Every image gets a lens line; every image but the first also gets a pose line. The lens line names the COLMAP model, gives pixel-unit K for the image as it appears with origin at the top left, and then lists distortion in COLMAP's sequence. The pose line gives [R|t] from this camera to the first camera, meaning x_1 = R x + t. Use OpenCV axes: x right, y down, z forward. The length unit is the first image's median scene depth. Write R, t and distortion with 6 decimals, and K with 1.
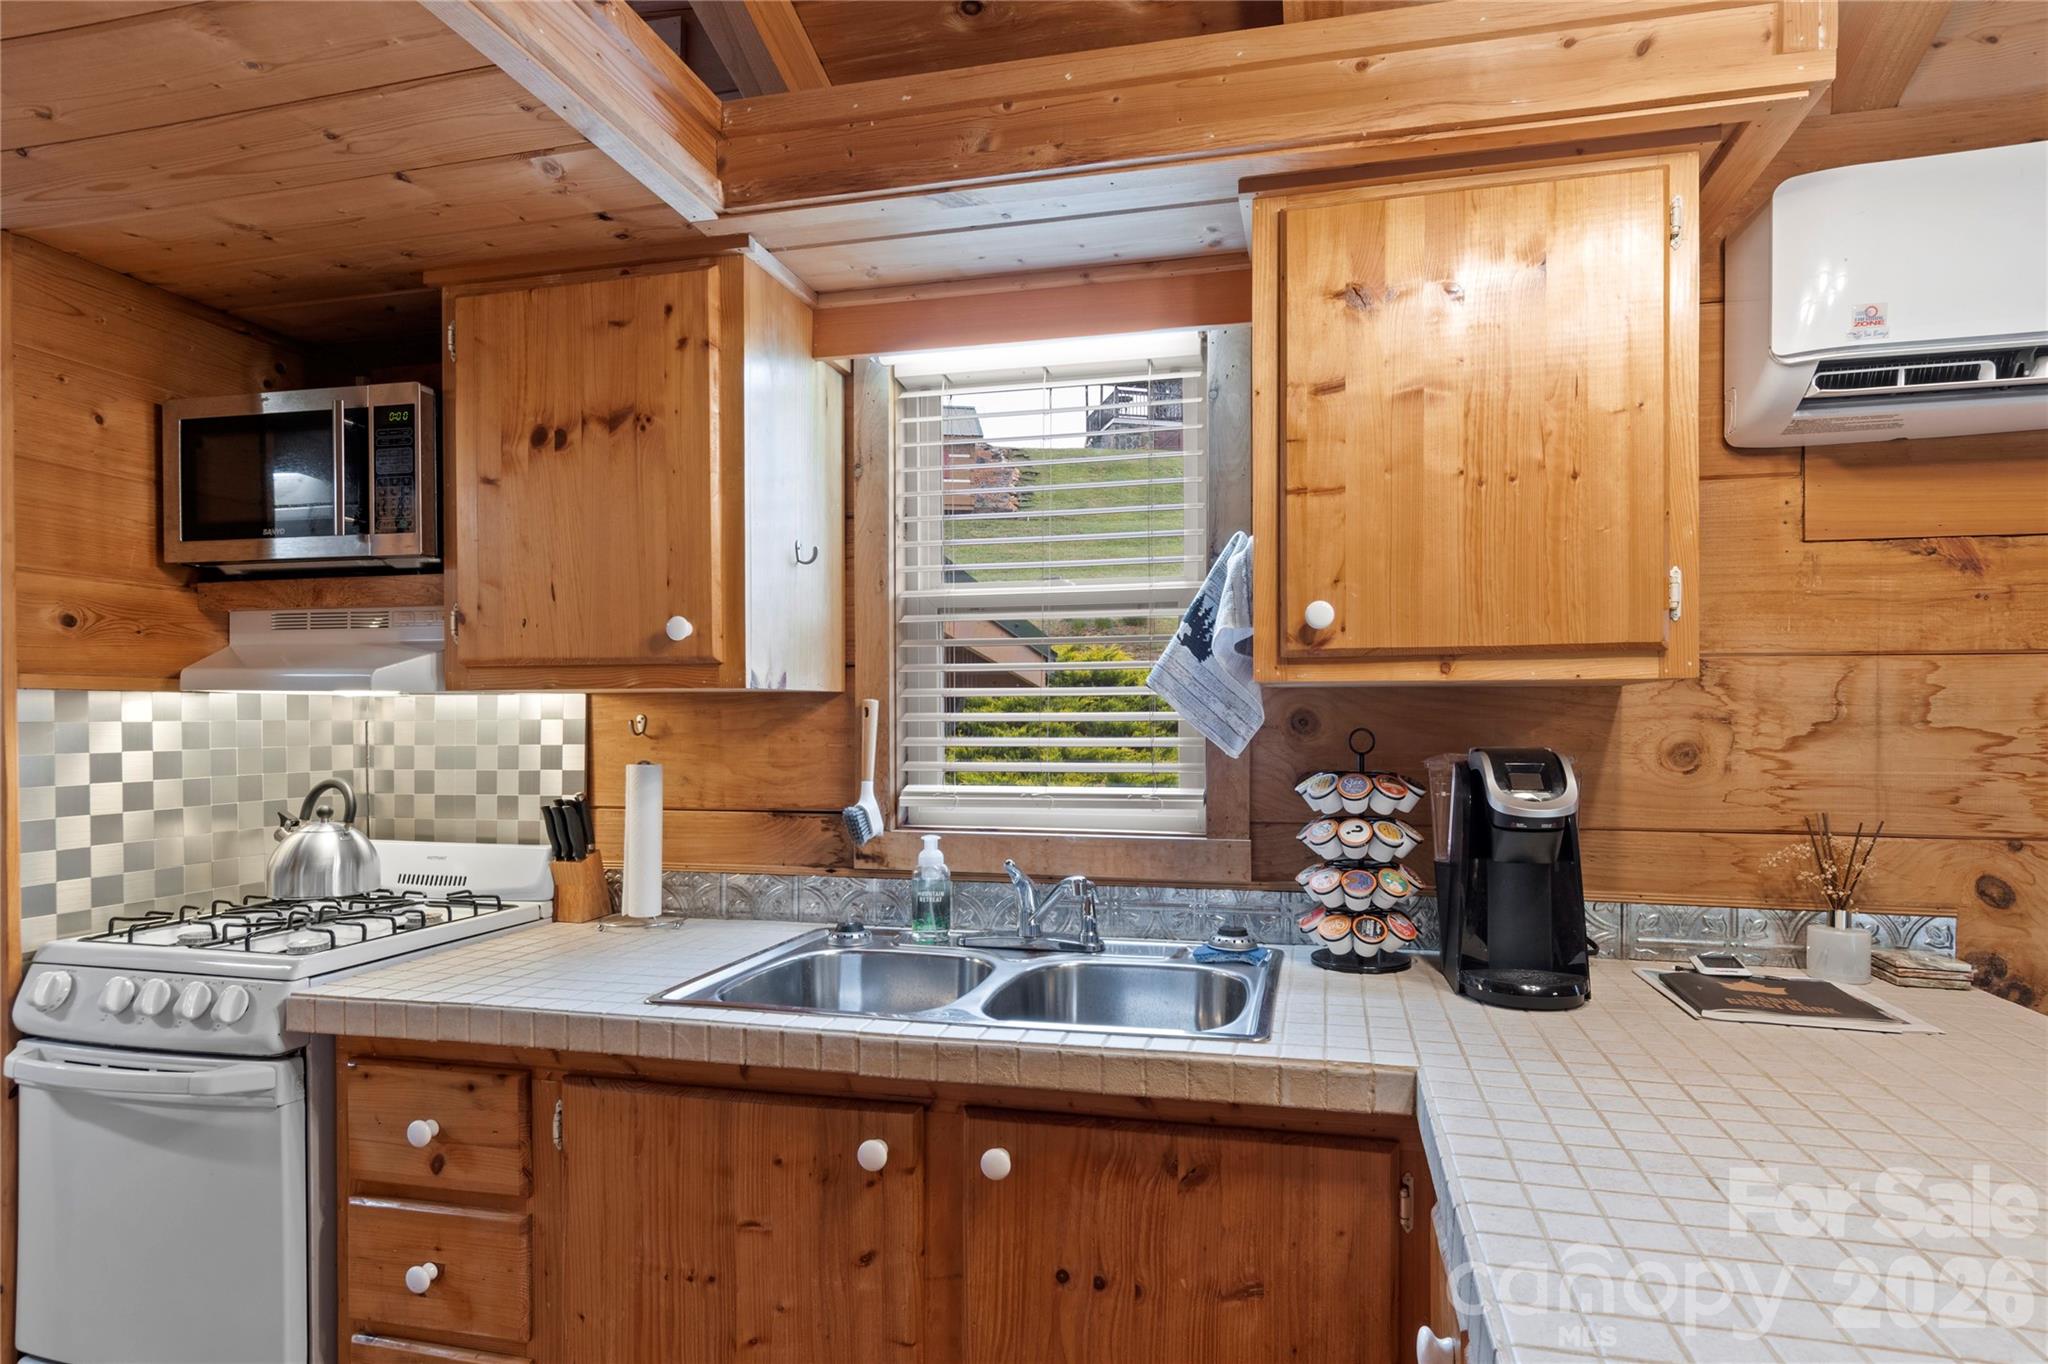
lens RADIAL K [[1114.7, 0, 1039.3], [0, 1114.7, 718.9], [0, 0, 1]] dist [0.004304, -0.001059]
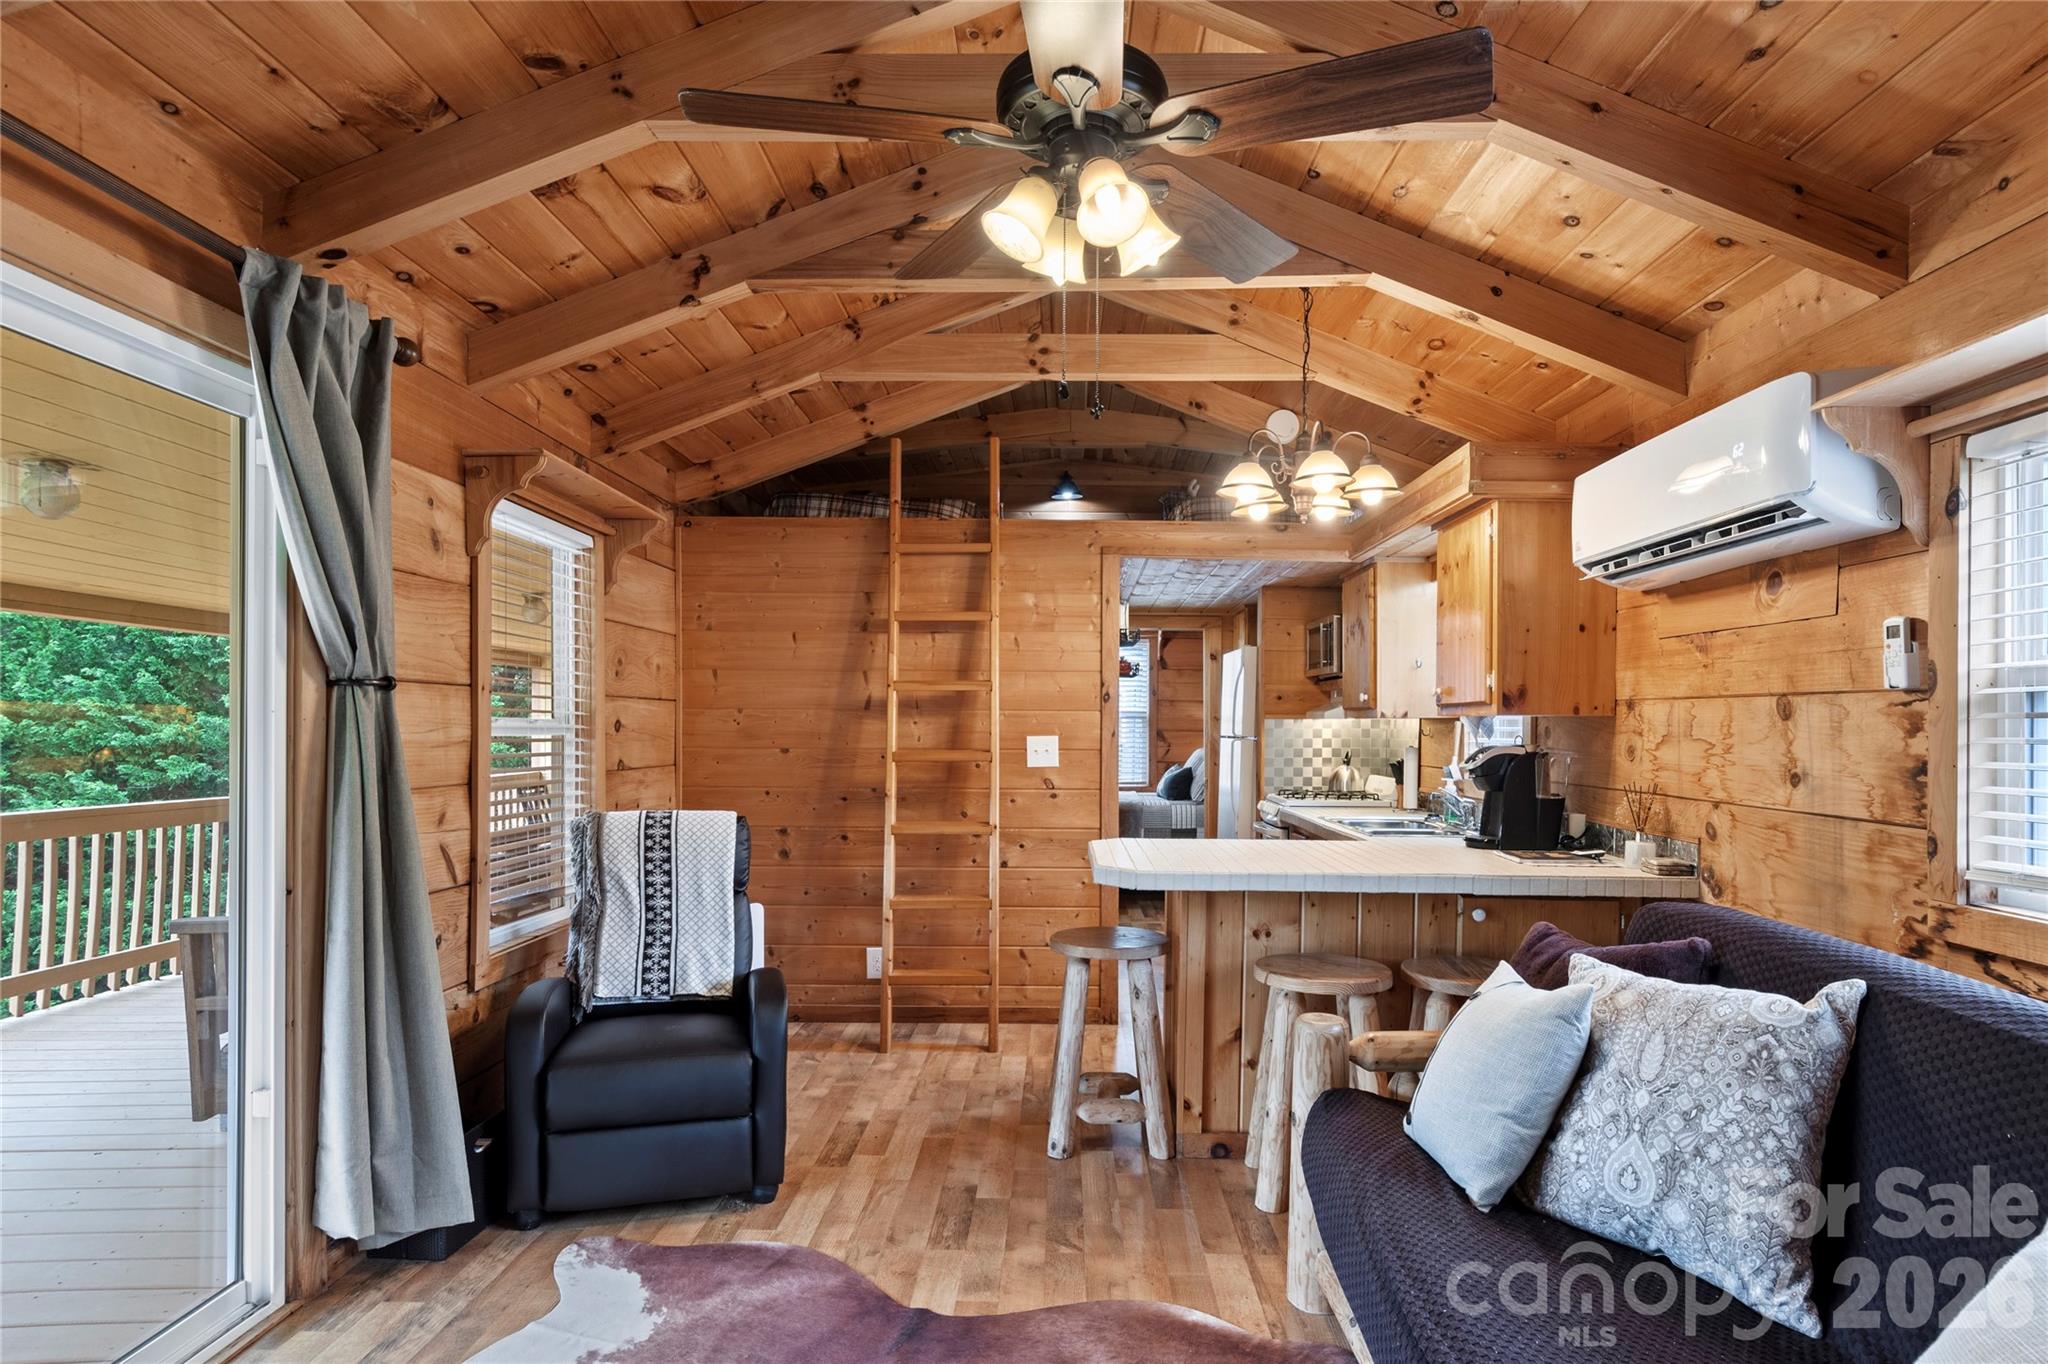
lens RADIAL K [[1098.2, 0, 1088.7], [0, 1098.2, 730.6], [0, 0, 1]] dist [-0.001439, -0.005374]
pose [[0.262102, 0.008636, -0.965002, 2.047296], [-0.005954, 0.999955, 0.007332, -0.011720], [0.965022, 0.003824, 0.262142, -0.375221]]
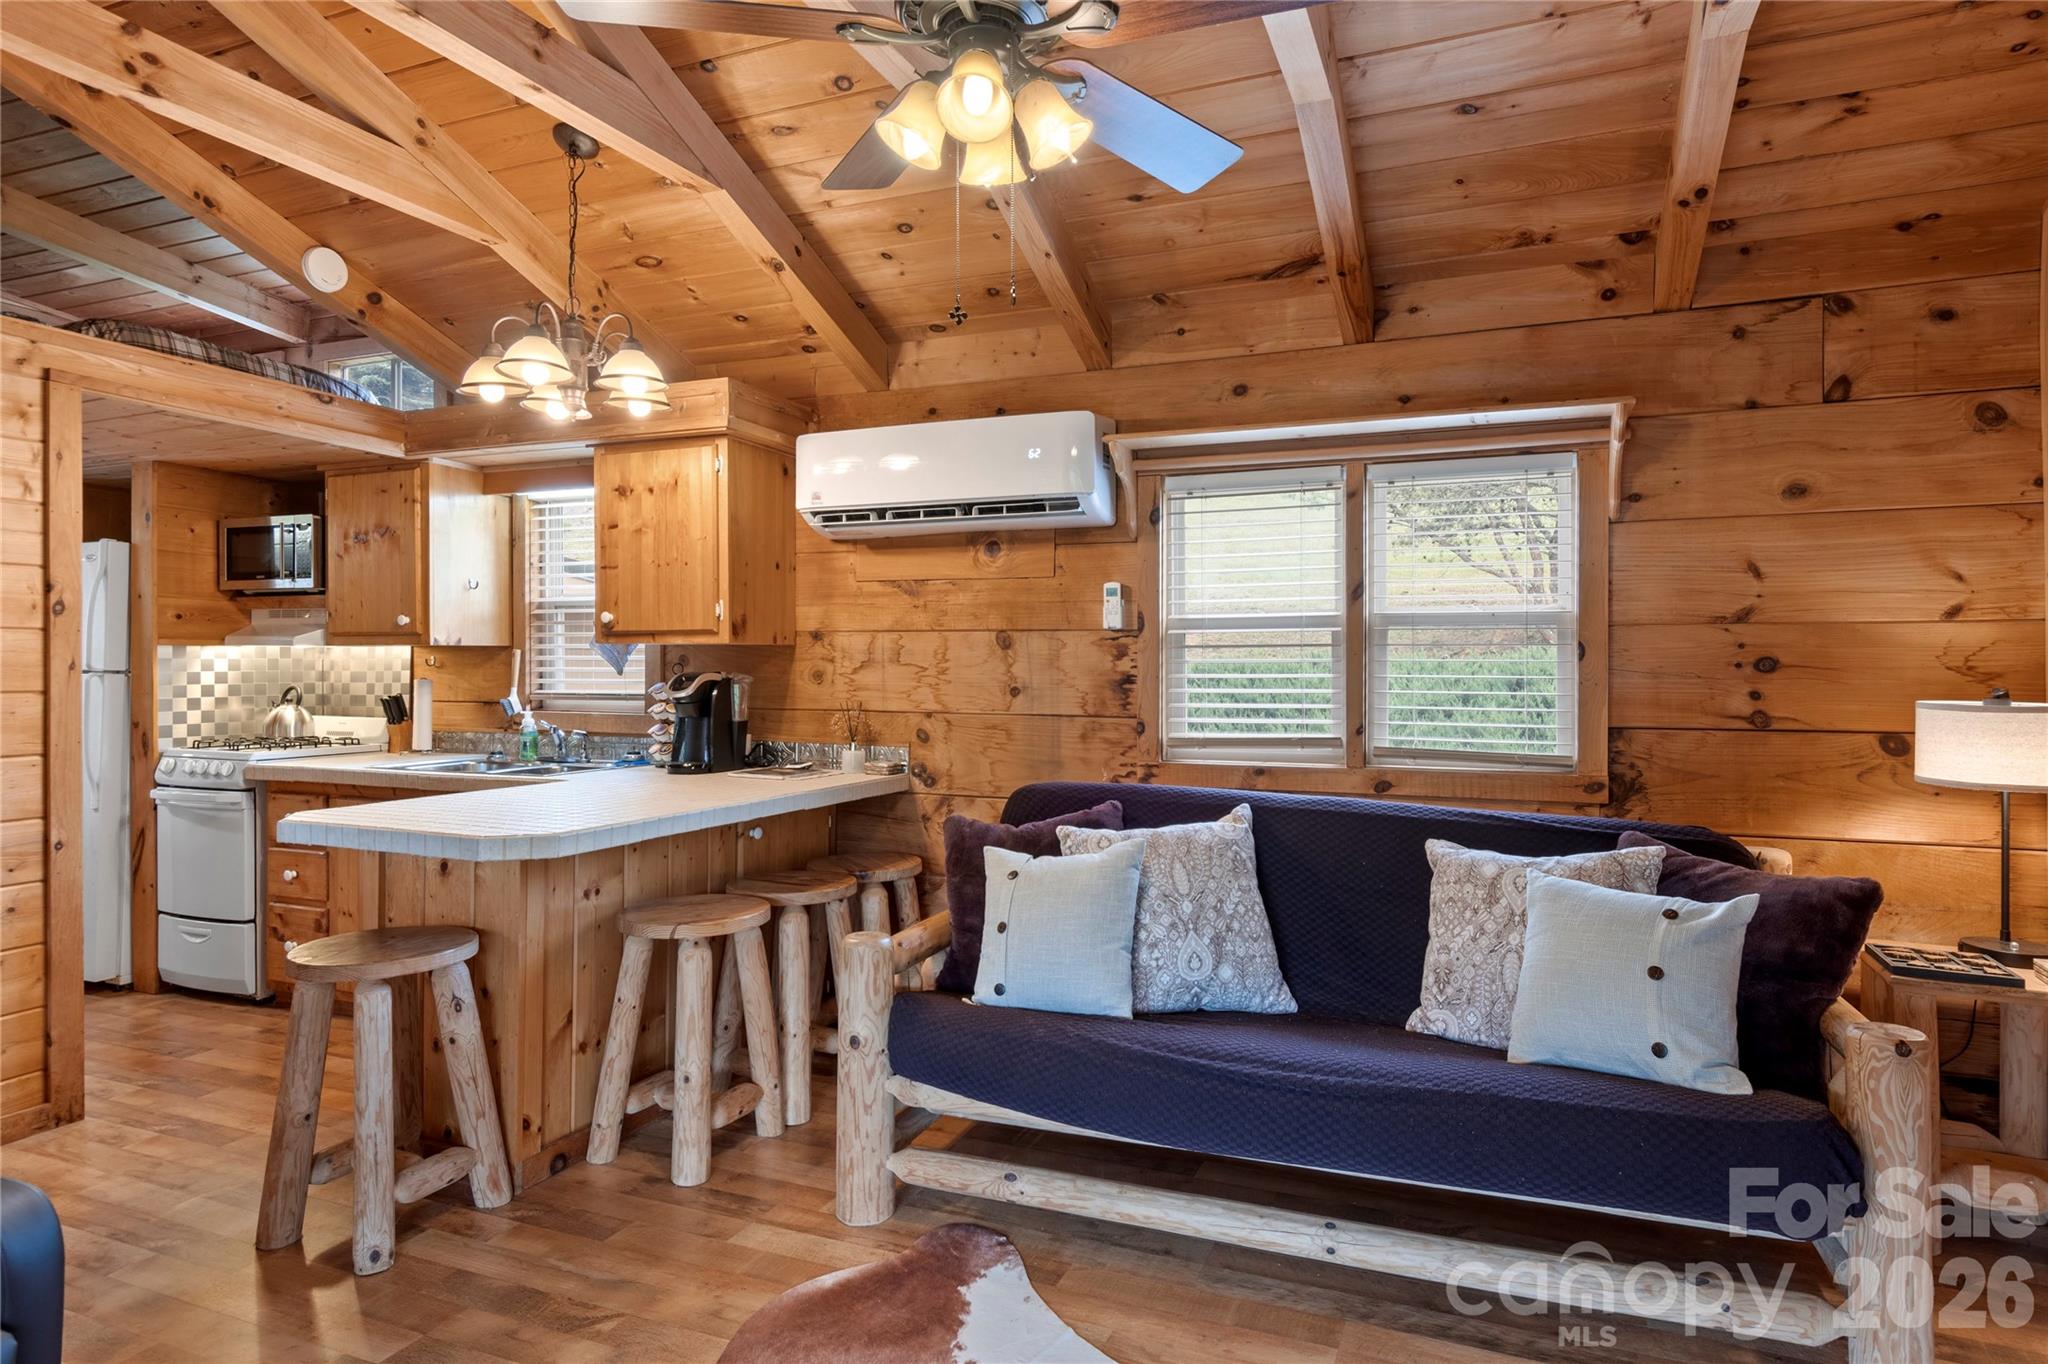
lens RADIAL K [[1098.2, 0, 1039.6], [0, 1098.2, 662.5], [0, 0, 1]] dist [-0.001439, -0.005374]
pose [[0.992009, 0.003667, -0.126116, 1.233068], [-0.003668, 0.999993, 0.000231, 0.003258], [0.126116, 0.000233, 0.992015, -1.073893]]
